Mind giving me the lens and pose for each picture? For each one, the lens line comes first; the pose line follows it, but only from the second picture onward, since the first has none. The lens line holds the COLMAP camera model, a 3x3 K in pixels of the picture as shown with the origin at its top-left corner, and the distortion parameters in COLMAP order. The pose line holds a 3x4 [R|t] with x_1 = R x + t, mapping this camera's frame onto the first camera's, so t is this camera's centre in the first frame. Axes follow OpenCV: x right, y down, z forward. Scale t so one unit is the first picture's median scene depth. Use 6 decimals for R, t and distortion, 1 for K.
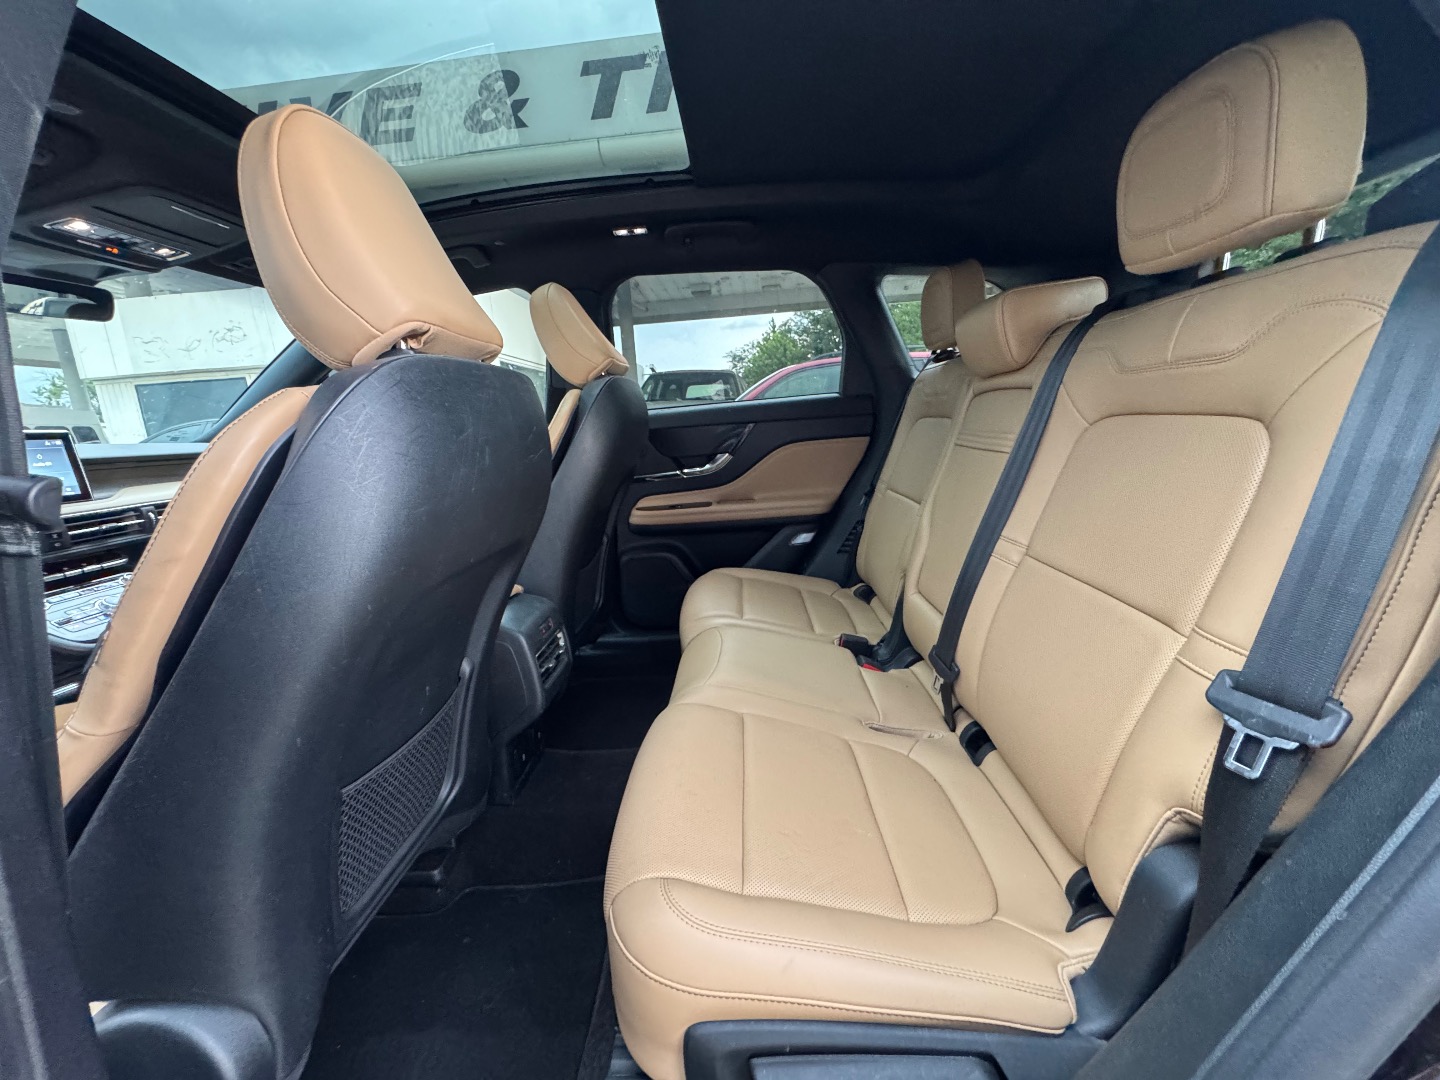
lens RADIAL K [[580.2, 0, 720.0], [0, 580.2, 540.0], [0, 0, 1]] dist [-0.003153, 0.000028]
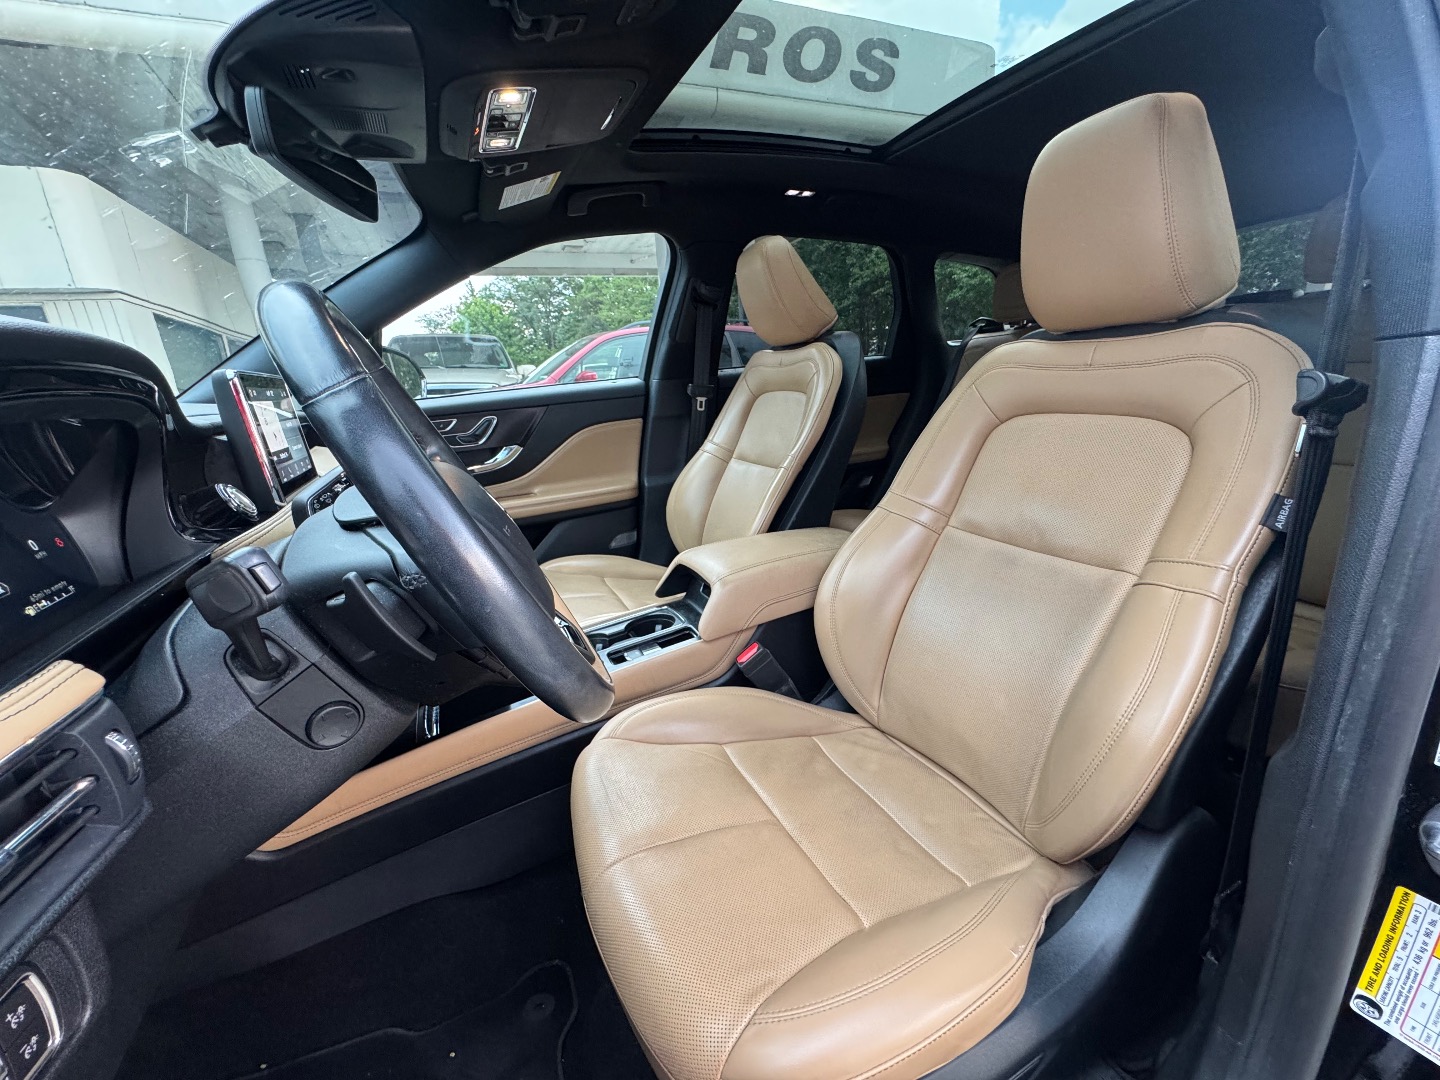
lens RADIAL K [[580.2, 0, 720.0], [0, 580.2, 540.0], [0, 0, 1]] dist [-0.003153, 0.000028]
pose [[0.885696, -0.116423, 0.449431, -0.723785], [0.096998, 0.993087, 0.066100, 0.008648], [-0.454020, -0.014951, 0.890866, 0.103671]]
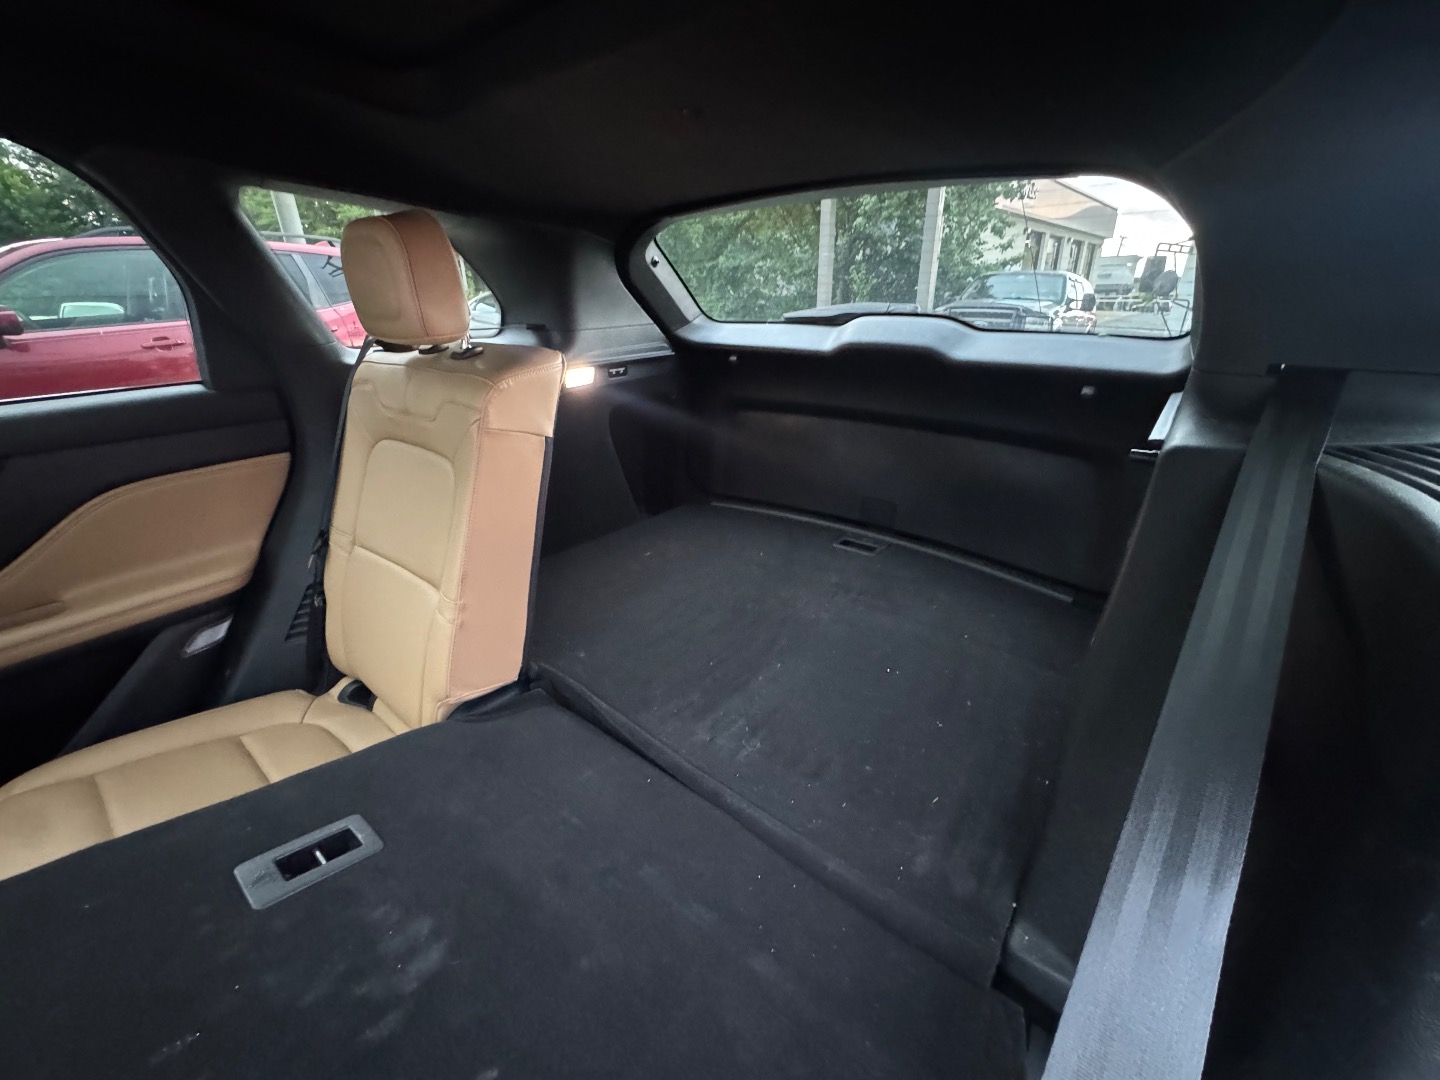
lens RADIAL K [[580.2, 0, 720.0], [0, 580.2, 540.0], [0, 0, 1]] dist [-0.003153, 0.000028]
pose [[0.596182, -0.262163, 0.758839, 0.036108], [0.131198, 0.964291, 0.230066, -0.182354], [-0.792057, -0.037603, 0.609288, 0.256757]]
